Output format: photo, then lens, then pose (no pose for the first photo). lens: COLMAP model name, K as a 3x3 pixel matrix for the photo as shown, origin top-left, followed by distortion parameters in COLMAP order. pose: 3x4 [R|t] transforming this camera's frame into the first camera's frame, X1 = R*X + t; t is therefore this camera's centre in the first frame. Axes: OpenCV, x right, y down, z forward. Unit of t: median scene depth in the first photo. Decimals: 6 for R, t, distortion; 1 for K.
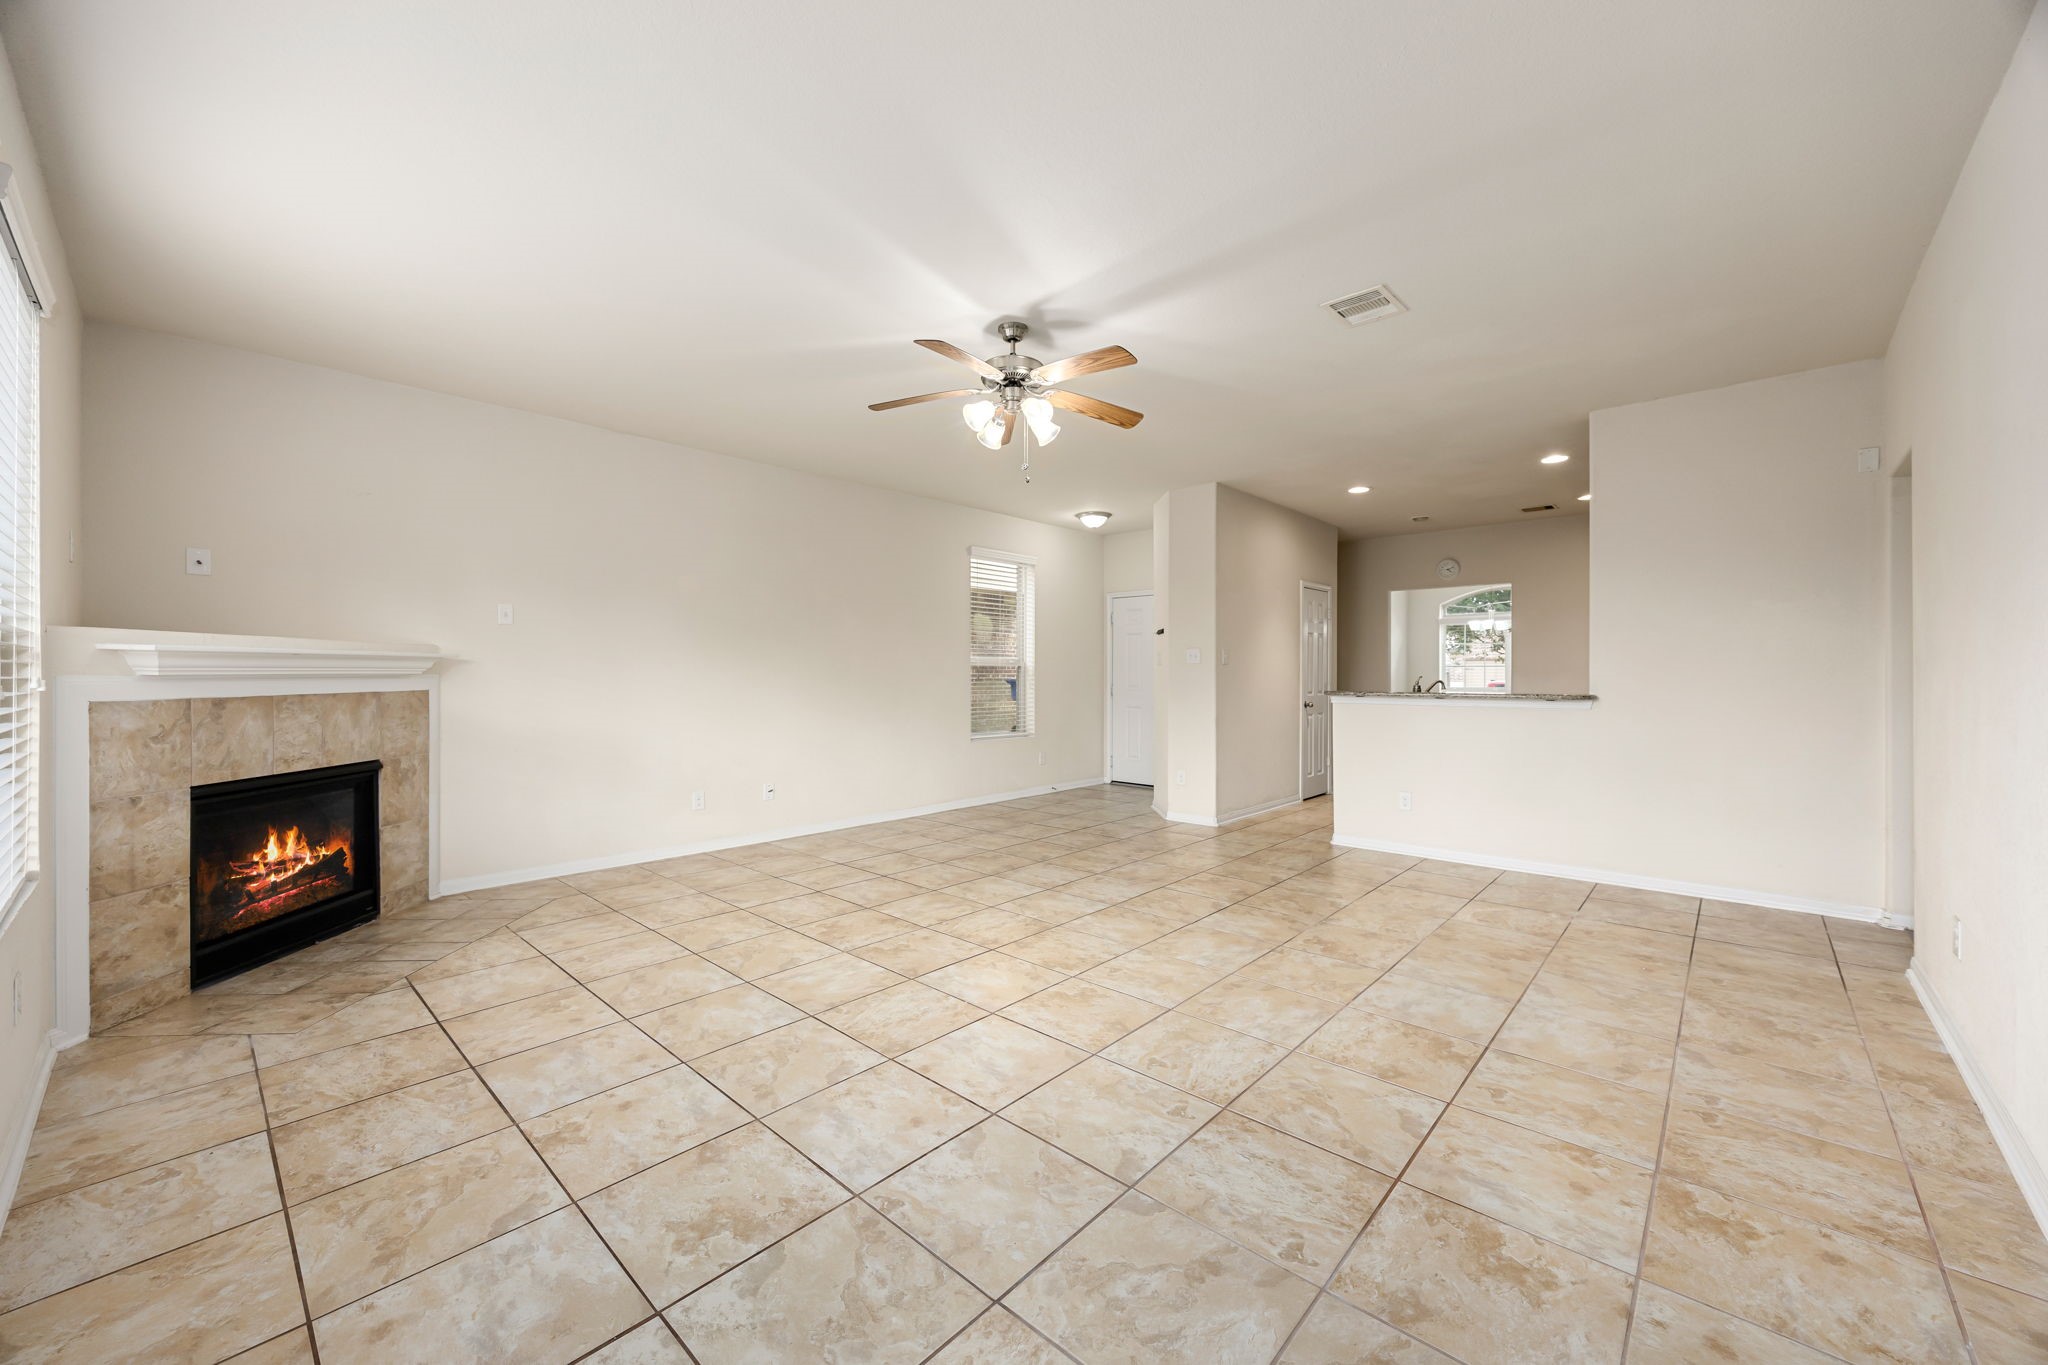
lens RADIAL K [[776.7, 0, 1035.2], [0, 776.7, 676.1], [0, 0, 1]] dist [-0.002679, -0.000420]
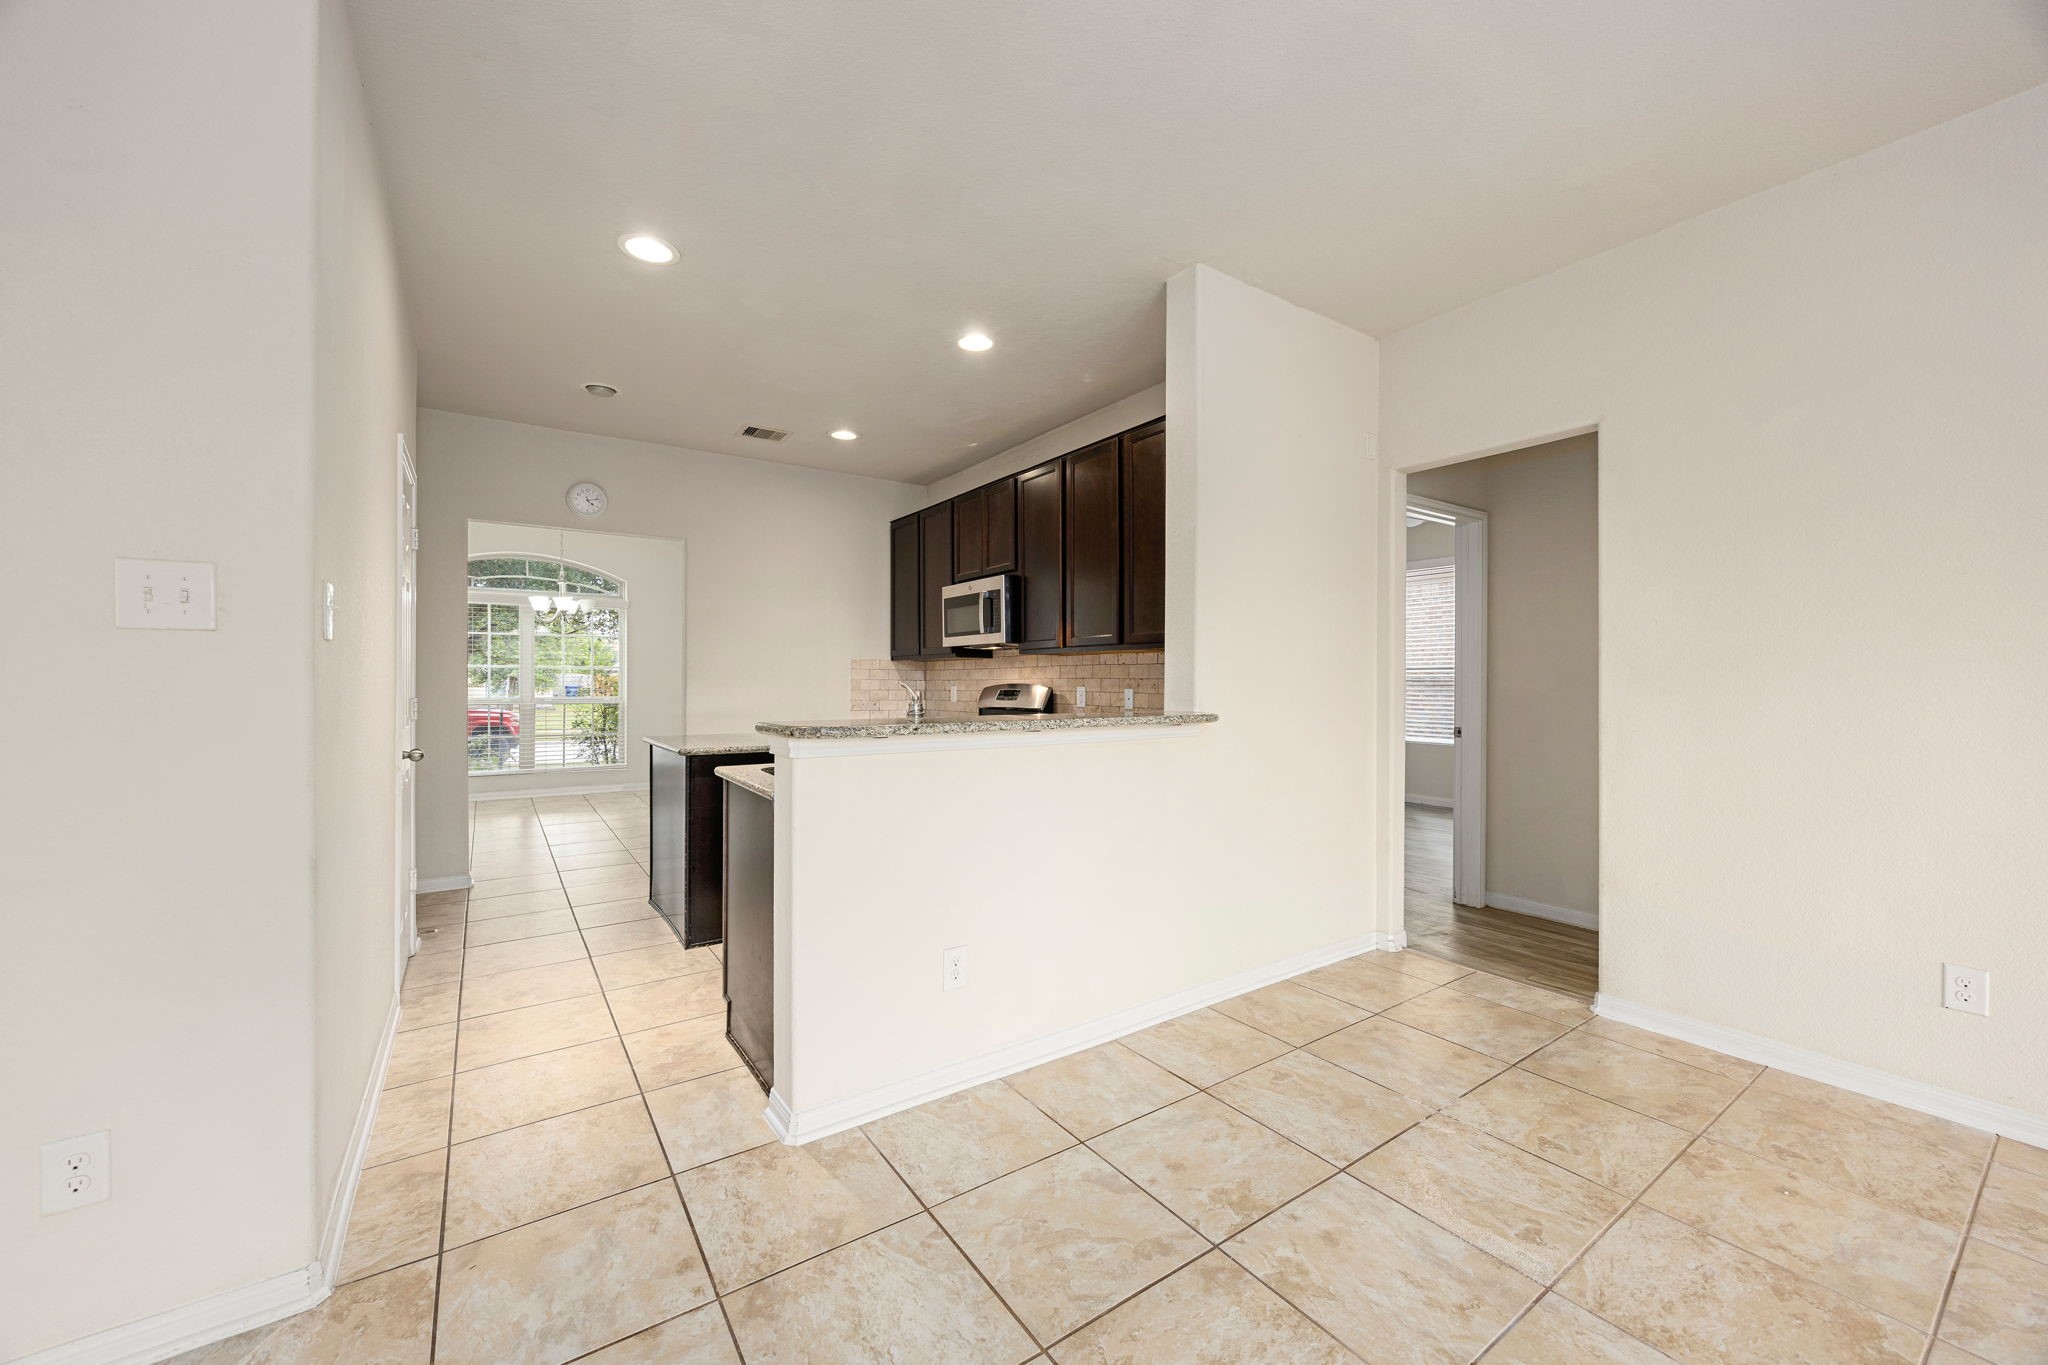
lens RADIAL K [[776.7, 0, 1016.4], [0, 776.7, 688.7], [0, 0, 1]] dist [-0.002679, -0.000420]
pose [[0.236831, -0.010975, 0.971489, 0.103860], [0.000305, 0.999937, 0.011222, -0.005316], [-0.971551, -0.002362, 0.236819, 1.582246]]
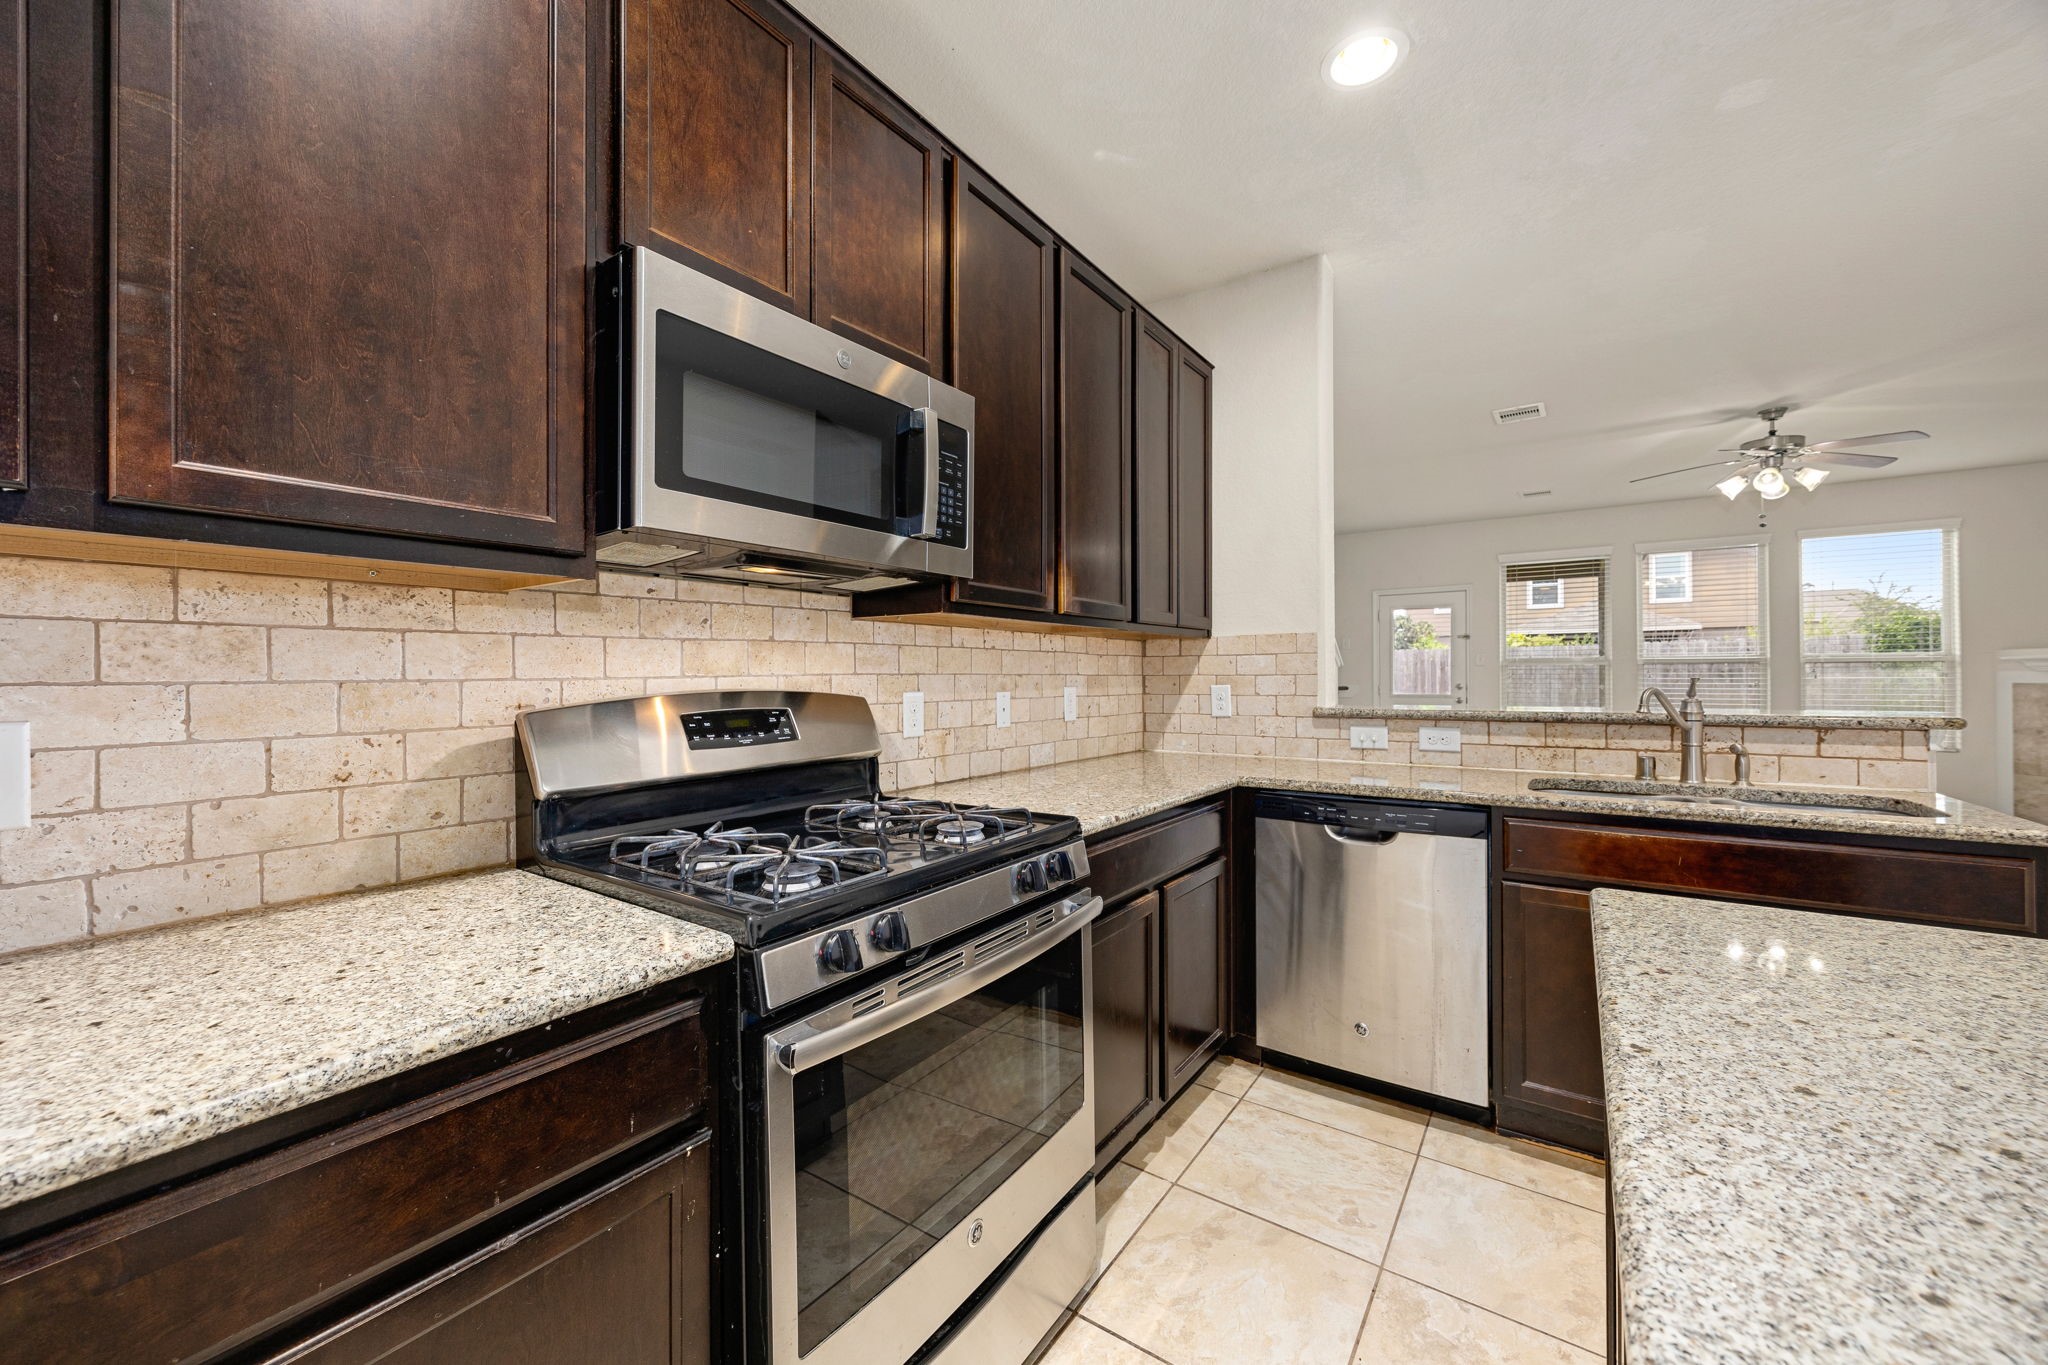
lens RADIAL K [[776.7, 0, 1021.8], [0, 776.7, 675.1], [0, 0, 1]] dist [-0.002679, -0.000420]
pose [[-0.993235, 0.007337, -0.115889, 1.666098], [0.007706, 0.999967, -0.002730, -0.005021], [0.115865, -0.003605, -0.993258, 2.573957]]
